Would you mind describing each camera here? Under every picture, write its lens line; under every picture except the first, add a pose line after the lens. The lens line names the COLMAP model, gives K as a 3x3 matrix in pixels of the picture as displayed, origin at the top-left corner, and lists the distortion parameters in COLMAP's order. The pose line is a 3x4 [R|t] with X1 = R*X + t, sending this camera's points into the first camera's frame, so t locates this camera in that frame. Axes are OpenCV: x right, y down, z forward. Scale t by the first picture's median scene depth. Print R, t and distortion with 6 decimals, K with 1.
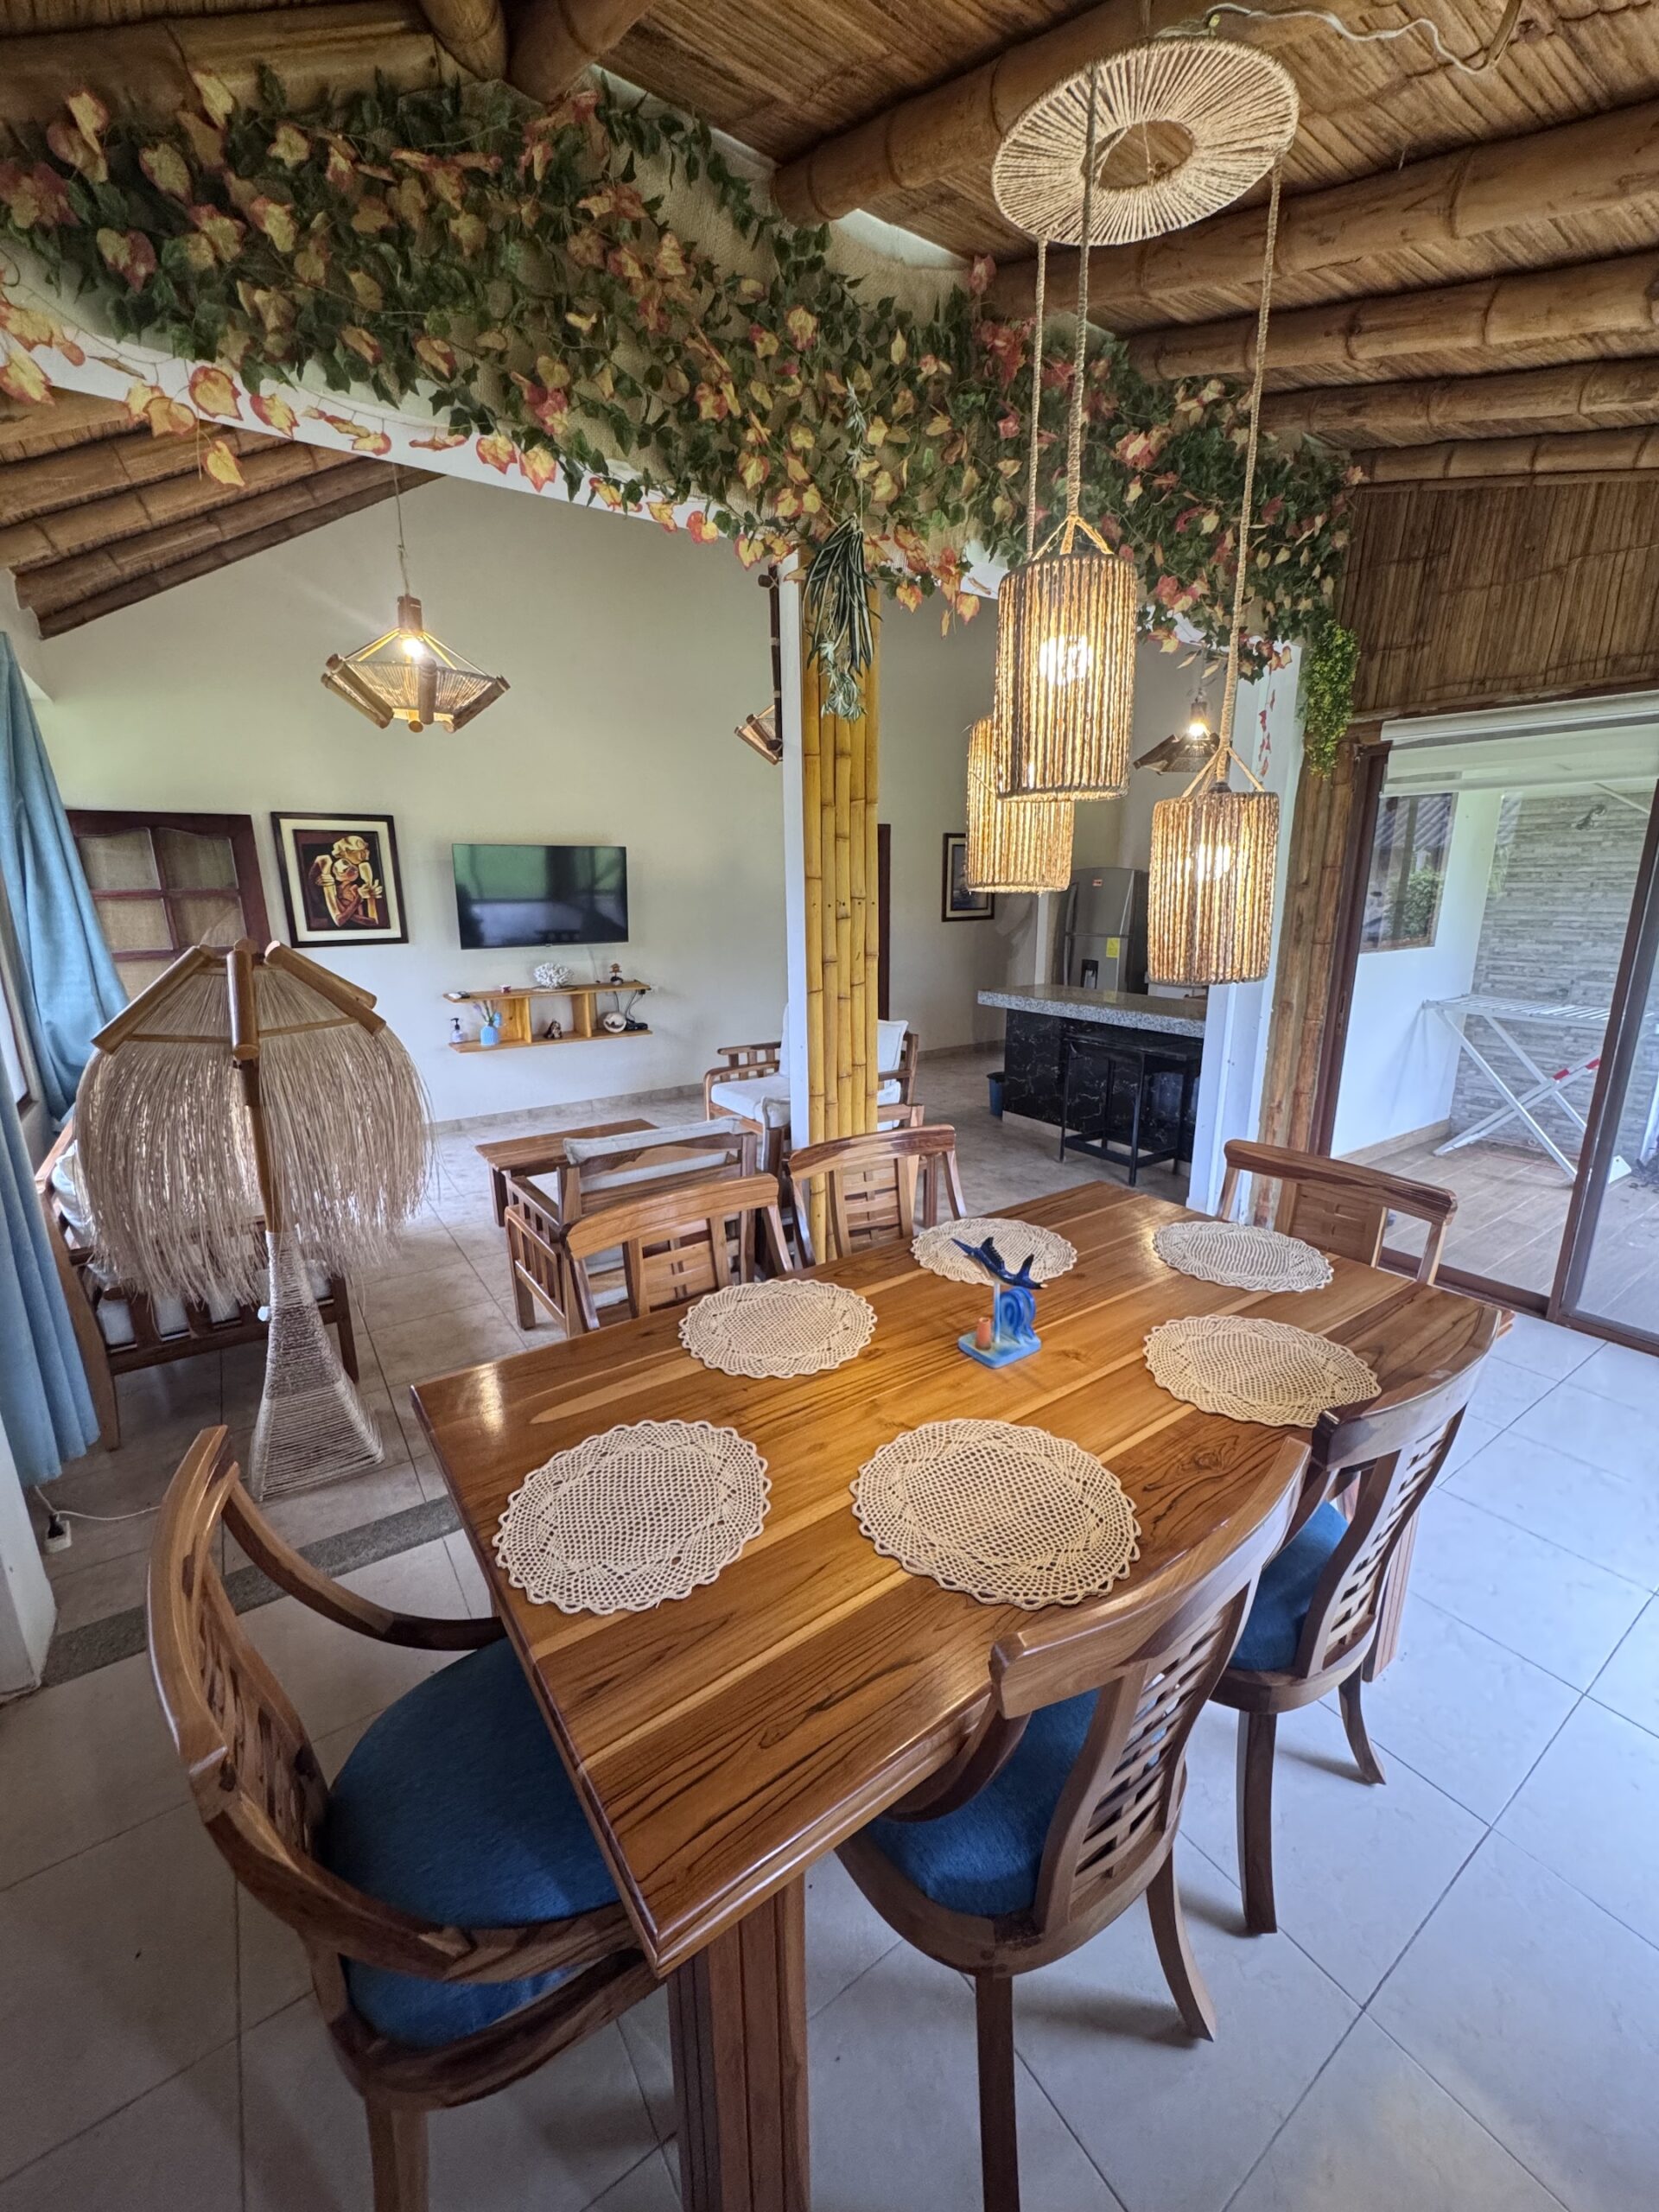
lens RADIAL K [[878.3, 0, 829.5], [0, 878.3, 1106.0], [0, 0, 1]] dist [-0.001319, -0.000421]
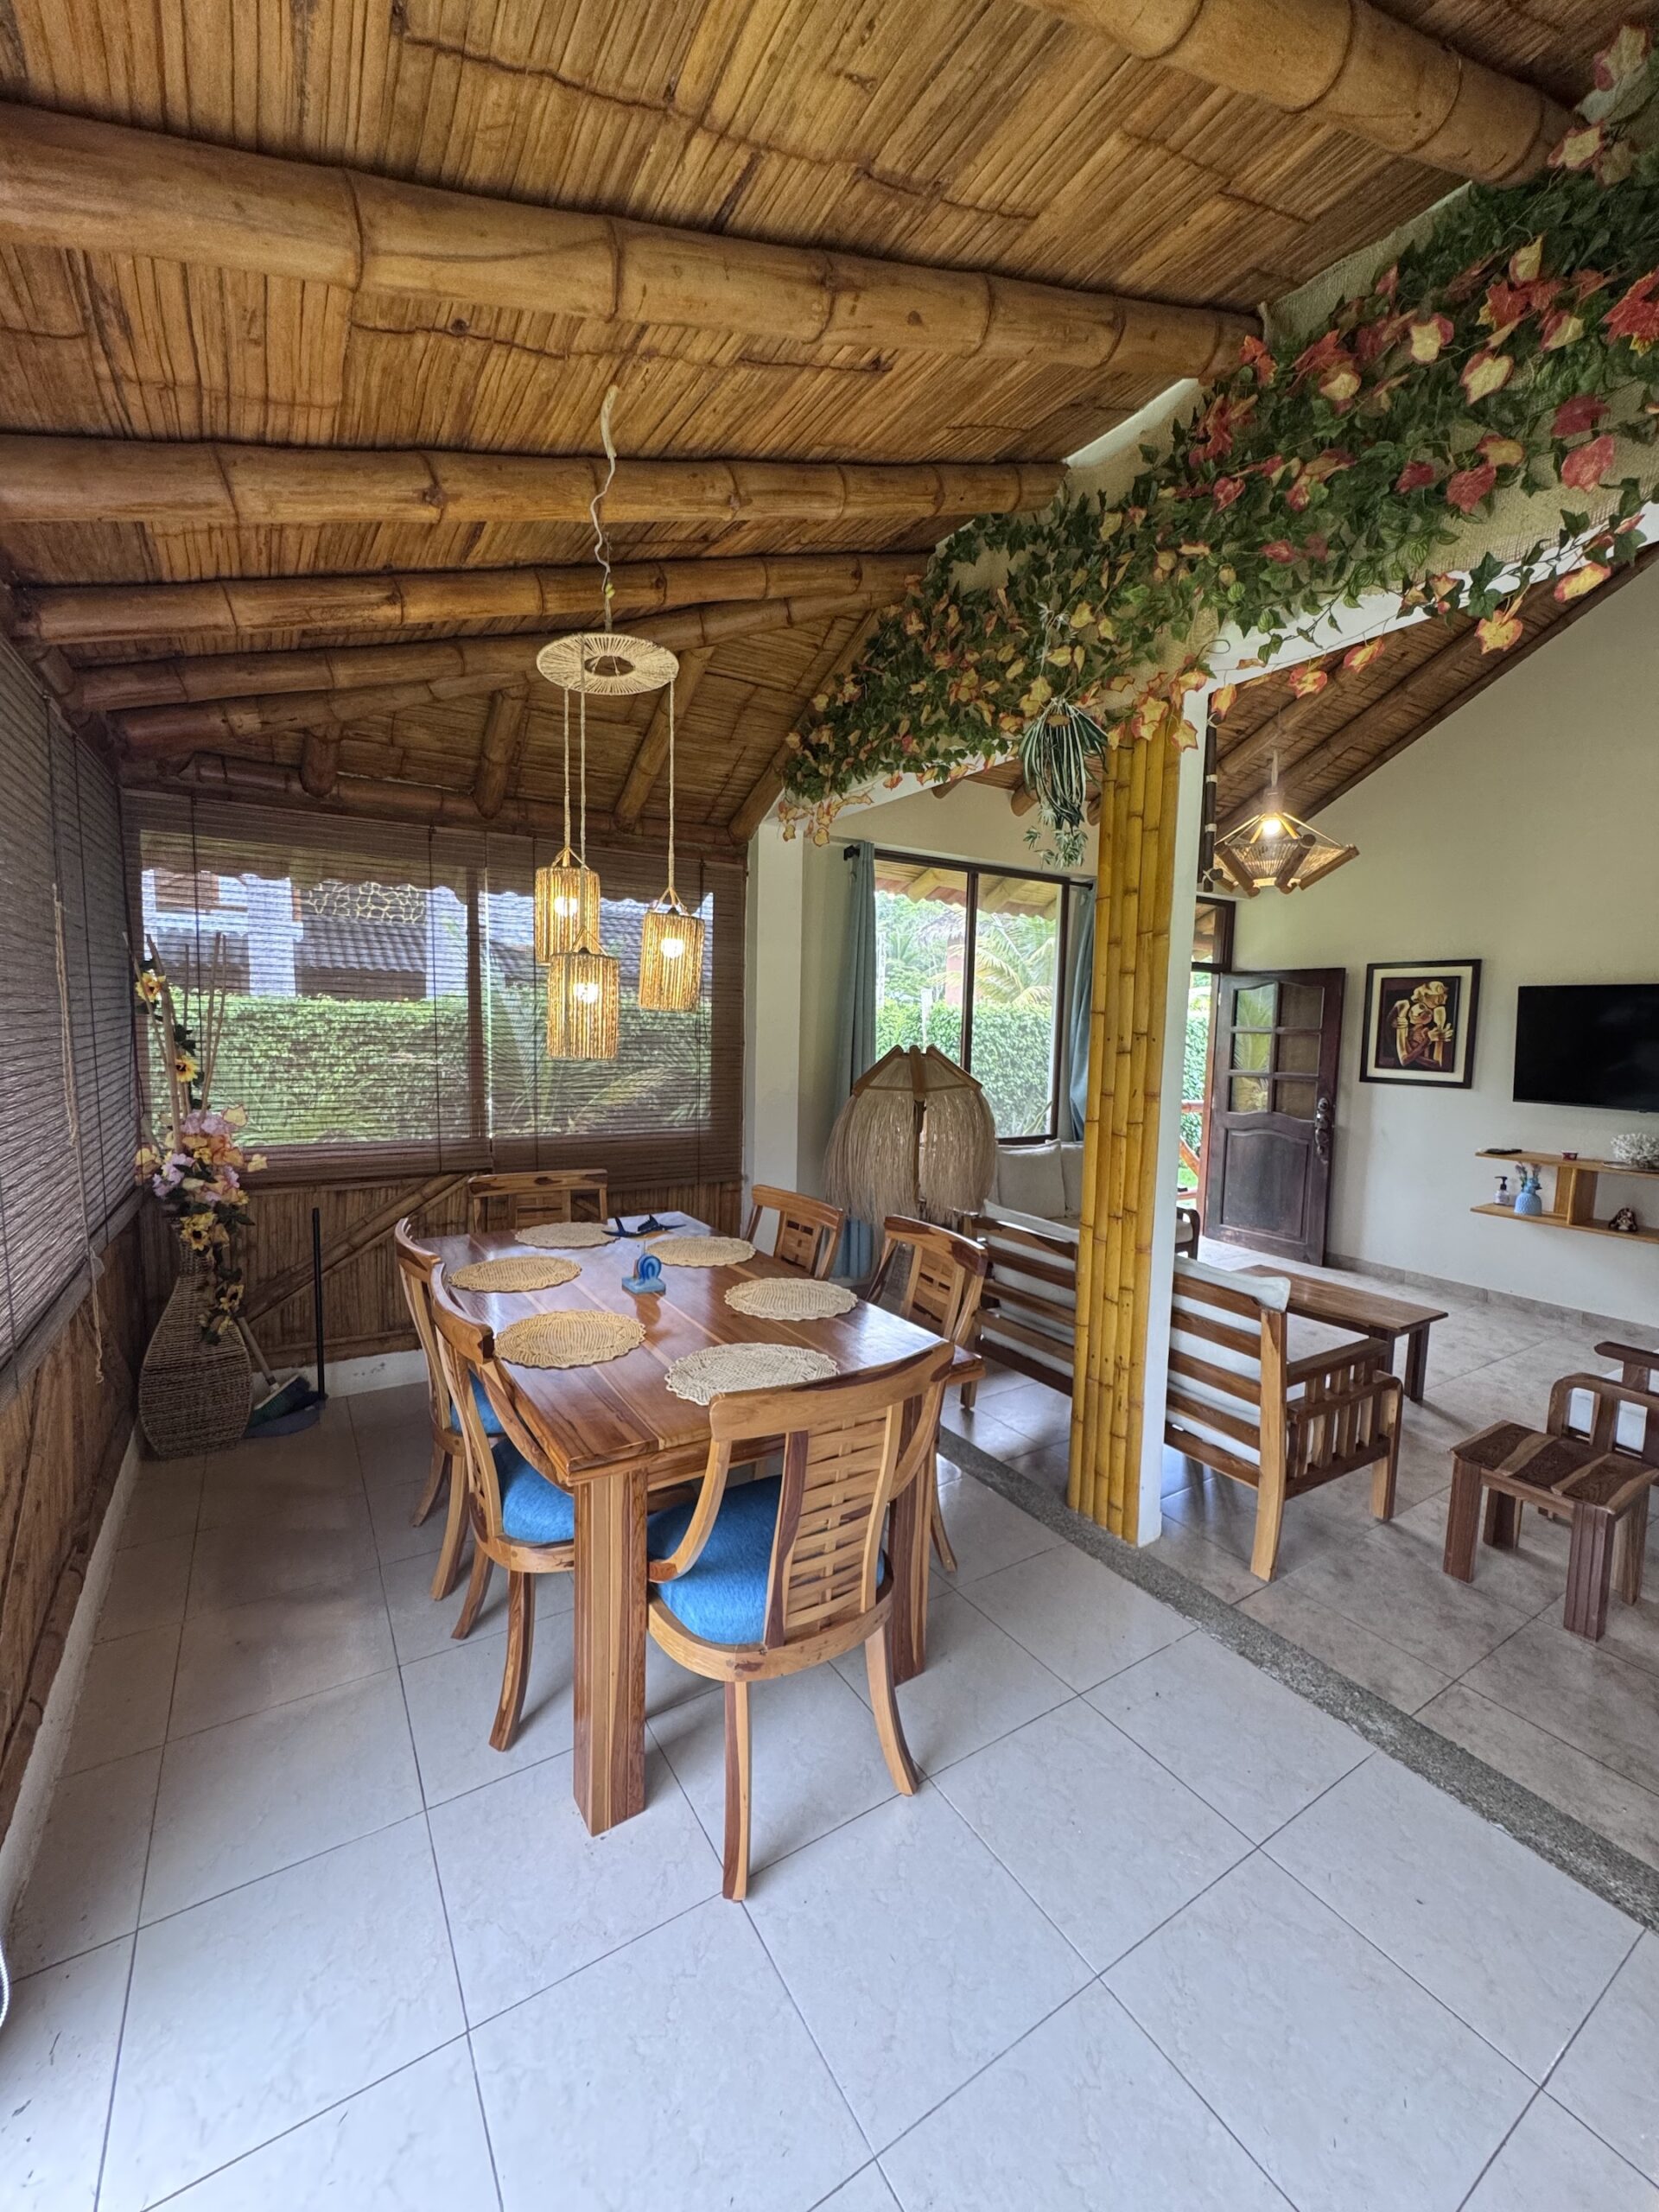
lens RADIAL K [[878.3, 0, 829.5], [0, 878.3, 1106.0], [0, 0, 1]] dist [-0.001319, -0.000421]
pose [[-0.044205, 0.101071, -0.993897, 0.521054], [-0.267075, 0.957464, 0.109244, -0.092052], [0.962661, 0.270274, -0.015331, 0.376600]]
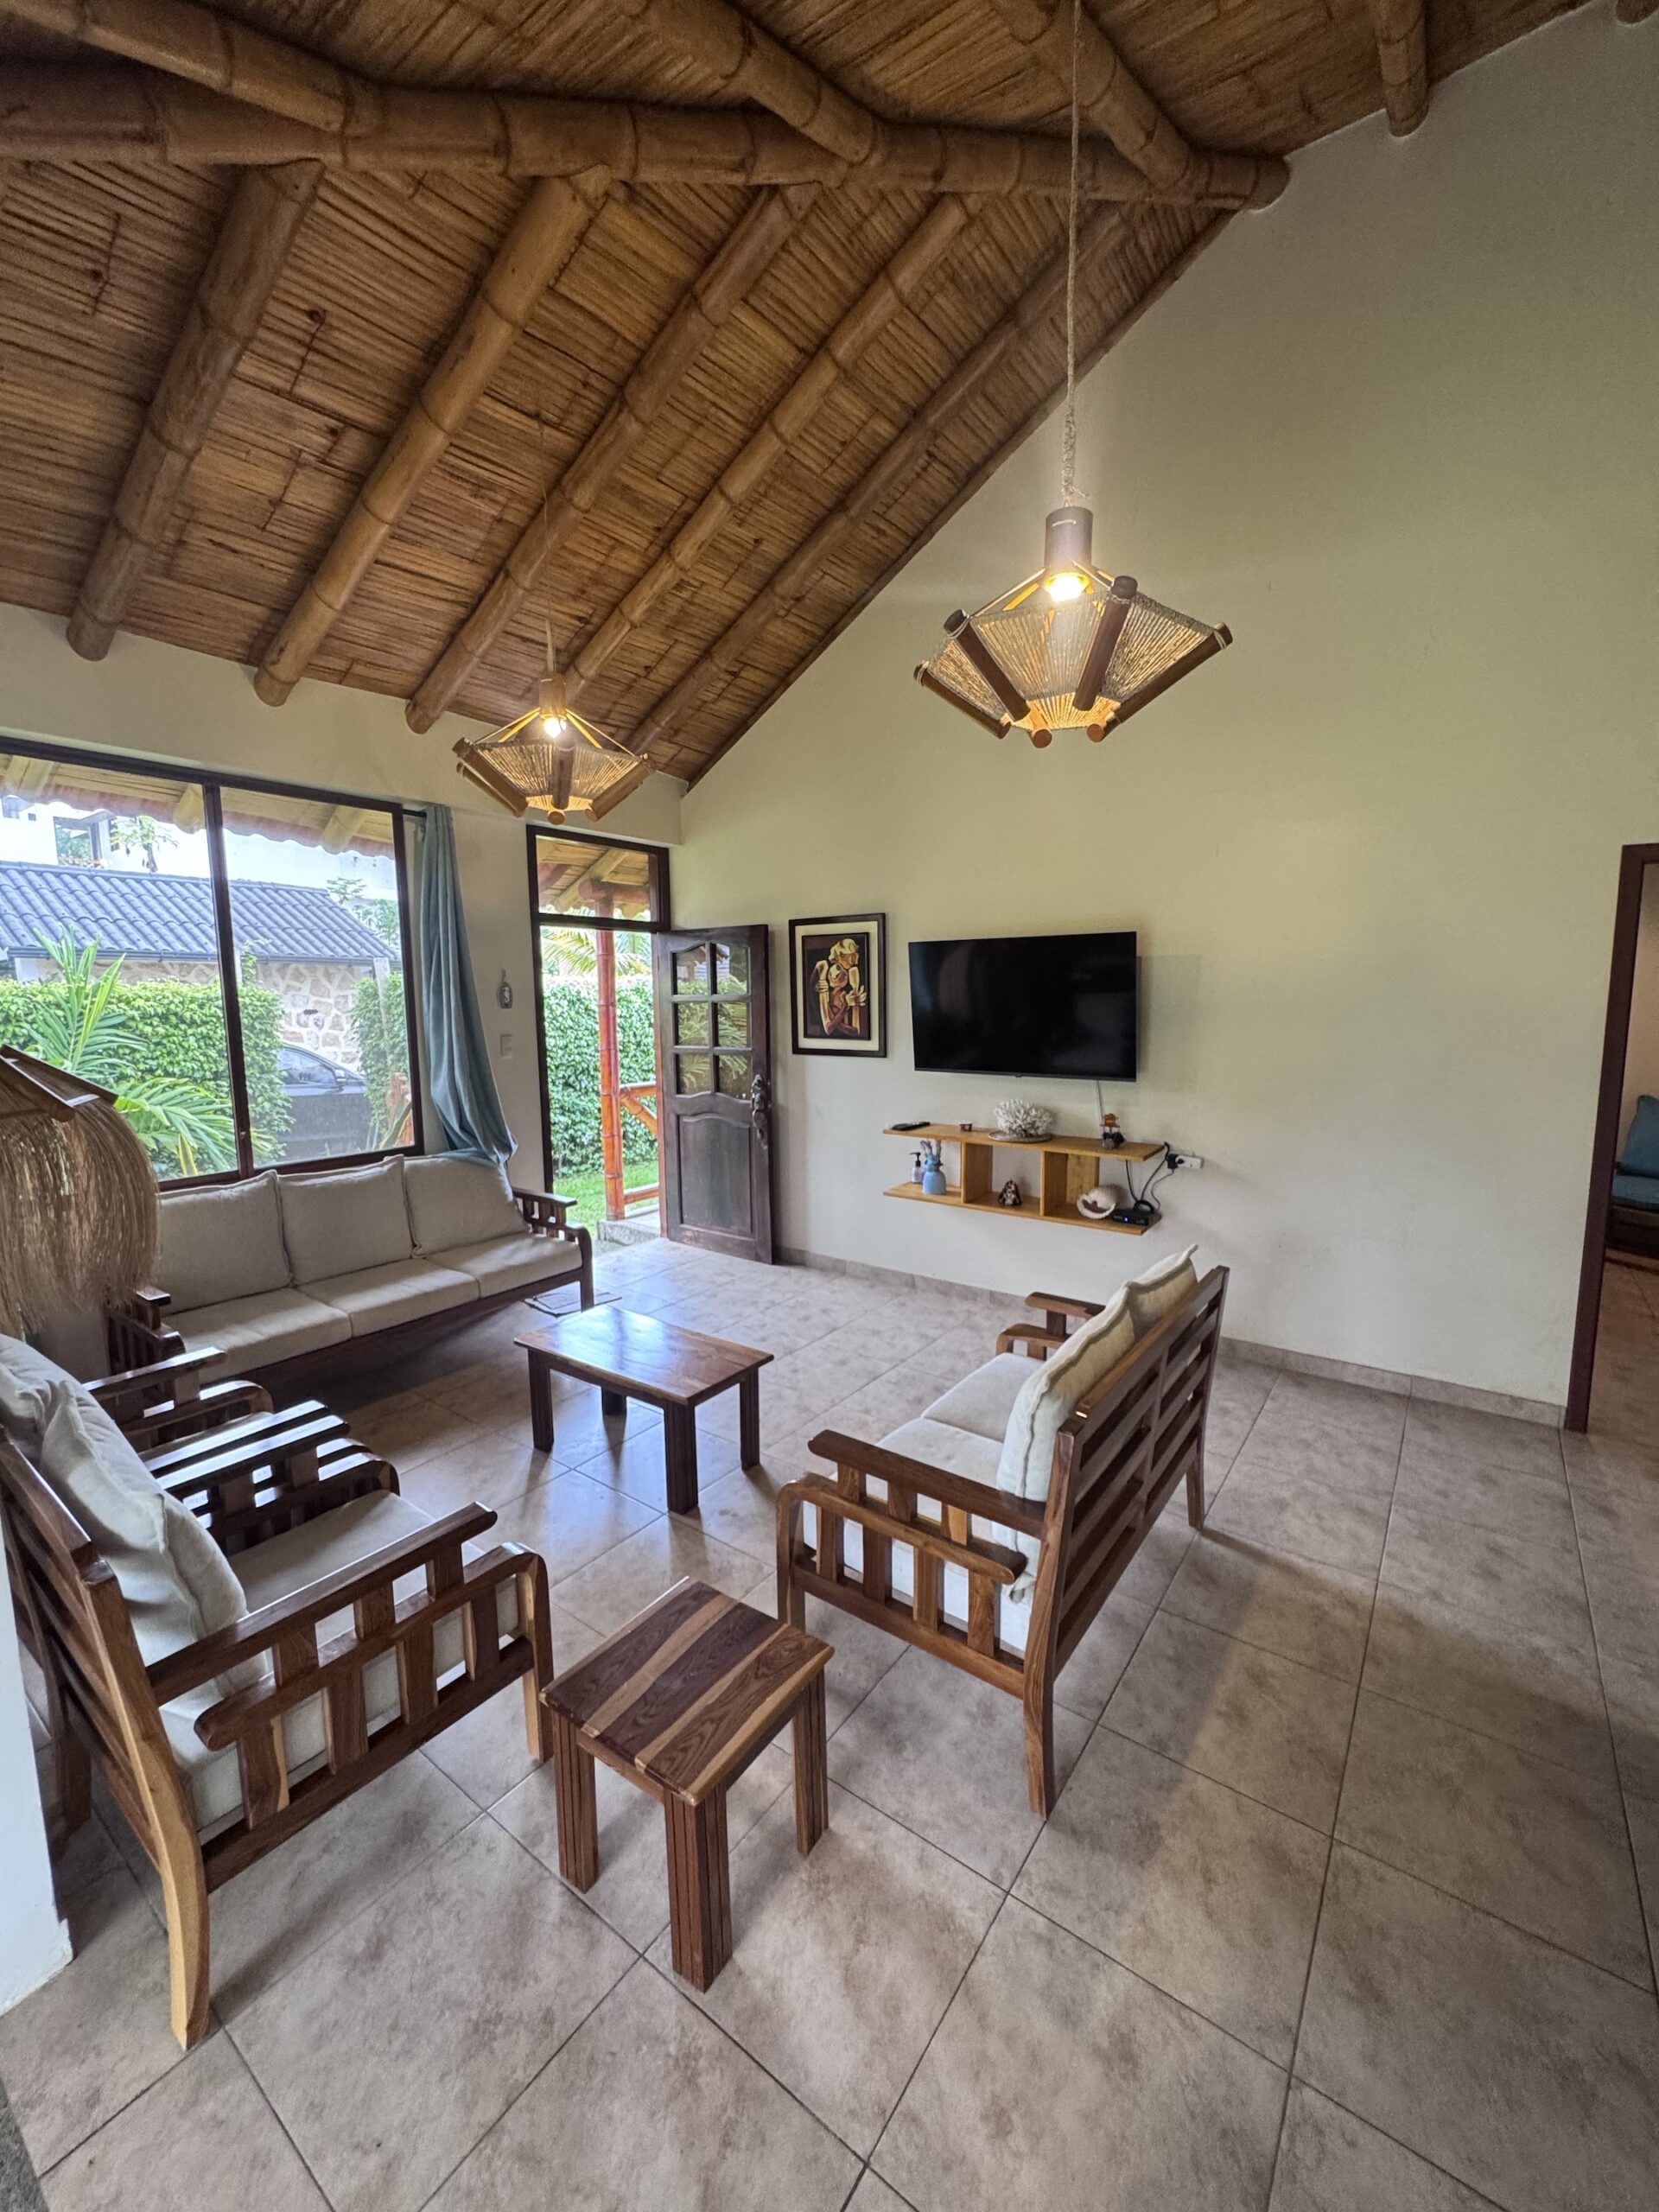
lens RADIAL K [[892.1, 0, 813.1], [0, 892.1, 1108.3], [0, 0, 1]] dist [0.002169, 0.000051]
pose [[0.324799, 0.124545, -0.937547, 0.338626], [-0.226573, 0.972673, 0.050718, -0.175539], [0.918243, 0.195949, 0.344142, 0.683770]]
